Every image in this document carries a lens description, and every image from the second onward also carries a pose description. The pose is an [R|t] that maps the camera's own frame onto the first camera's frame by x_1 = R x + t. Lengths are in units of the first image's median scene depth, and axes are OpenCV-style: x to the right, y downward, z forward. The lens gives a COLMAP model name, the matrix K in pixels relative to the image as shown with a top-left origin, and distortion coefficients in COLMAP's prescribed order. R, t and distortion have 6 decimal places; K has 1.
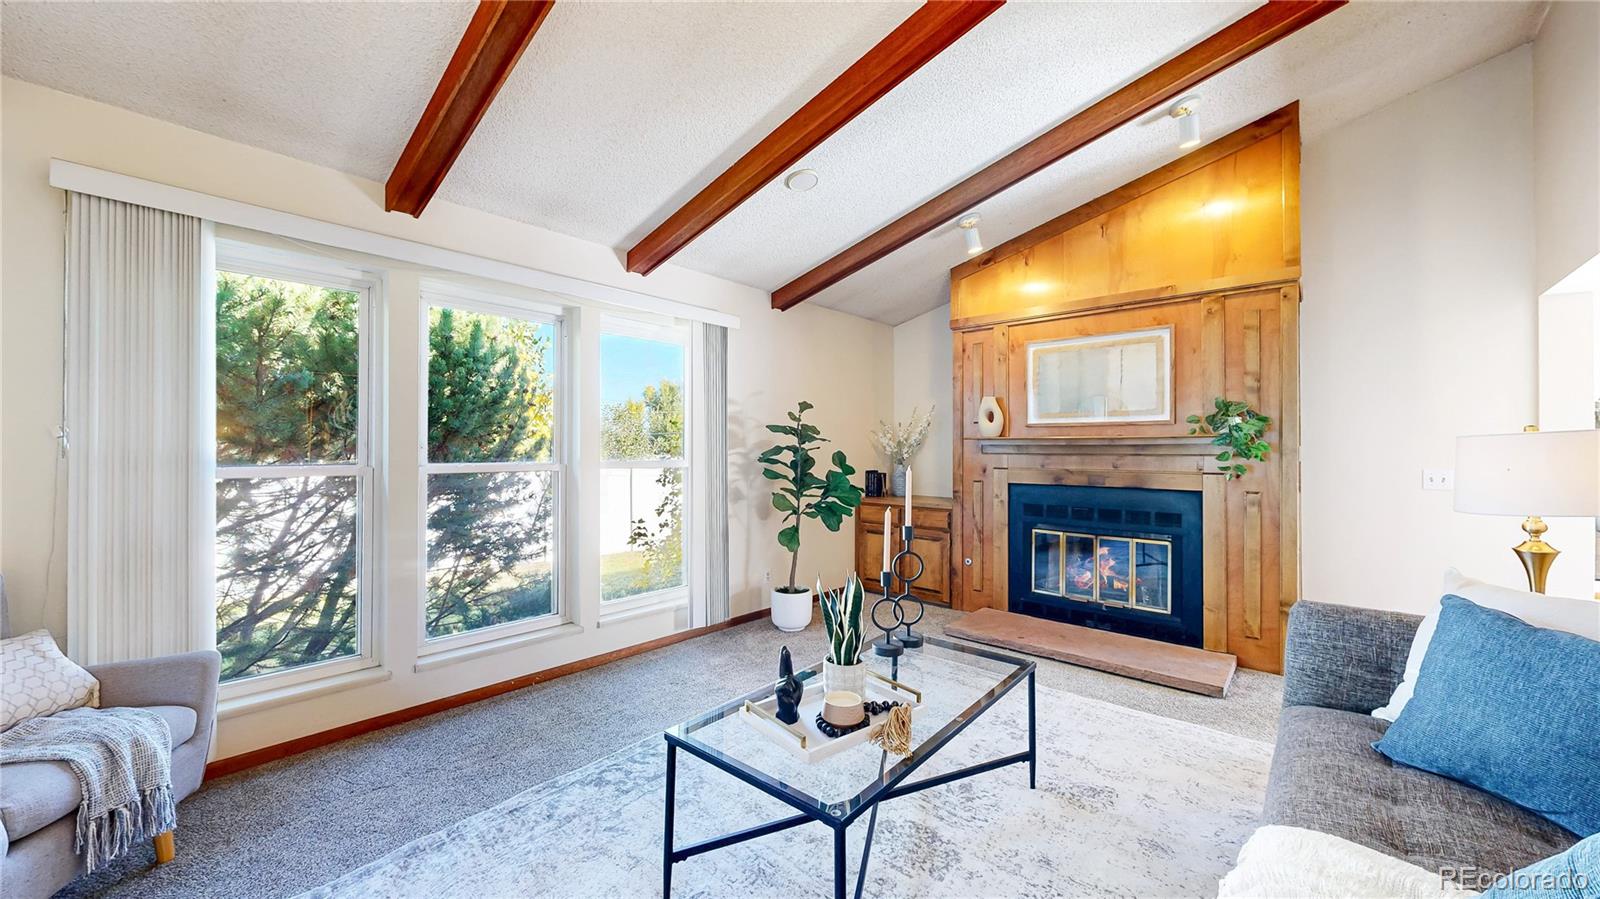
lens RADIAL K [[578.5, 0, 795.2], [0, 578.5, 447.5], [0, 0, 1]] dist [-0.000355, -0.000003]
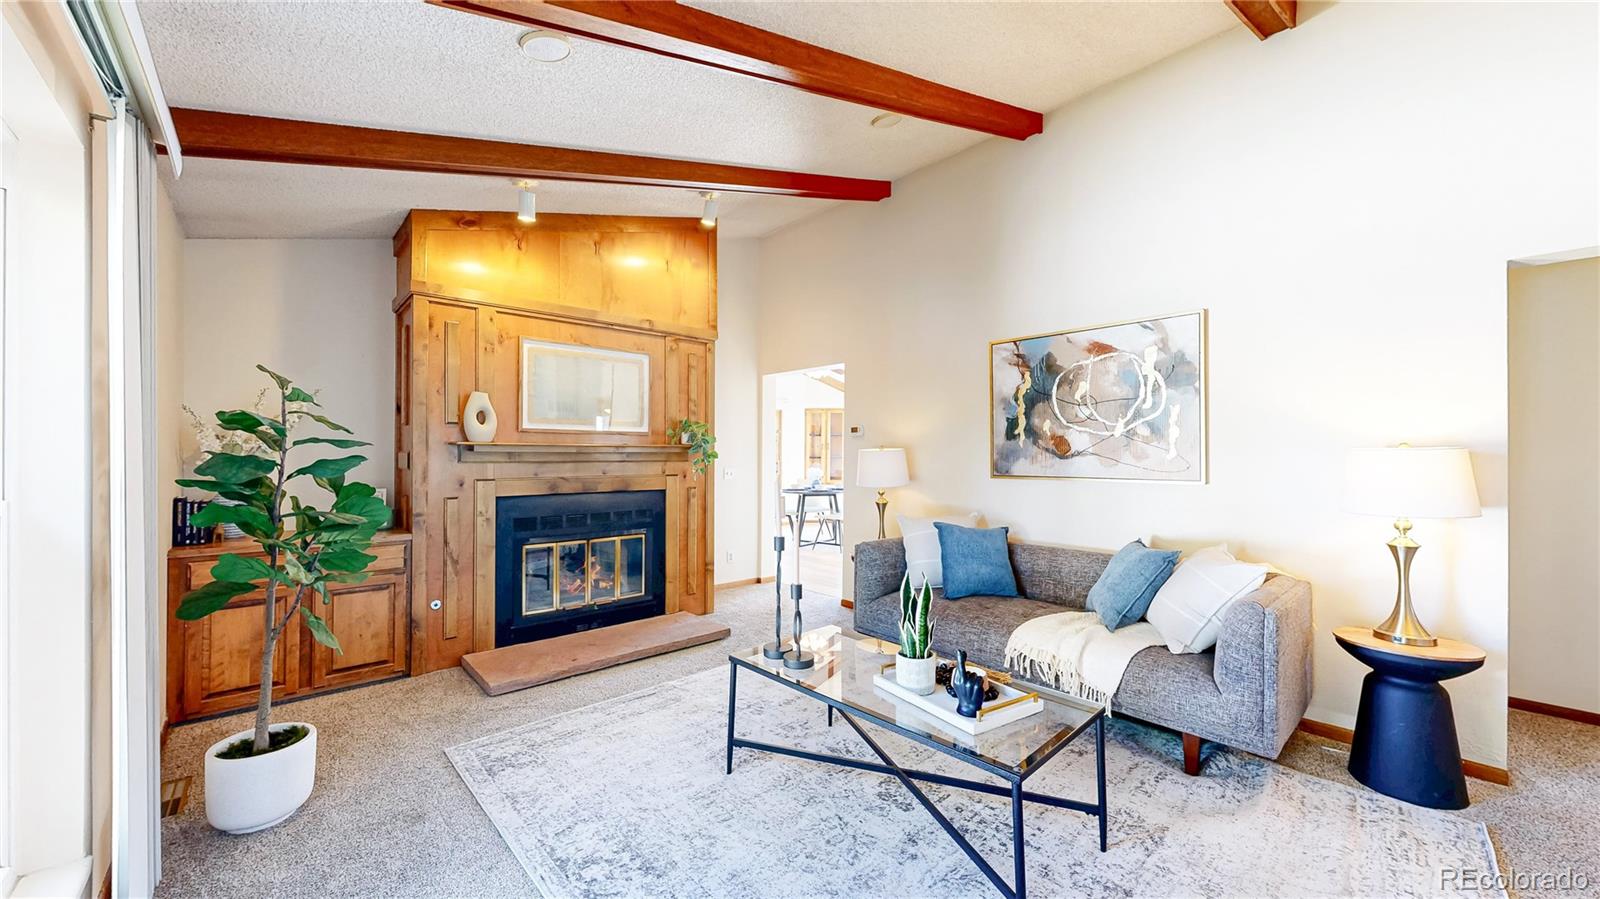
lens RADIAL K [[586.5, 0, 796.8], [0, 586.5, 452.6], [0, 0, 1]] dist [-0.000293, 0.000083]
pose [[0.112686, 0.000218, 0.993631, -0.477856], [-0.003923, 0.999992, 0.000226, -0.005373], [-0.993623, -0.003923, 0.112686, 0.511176]]
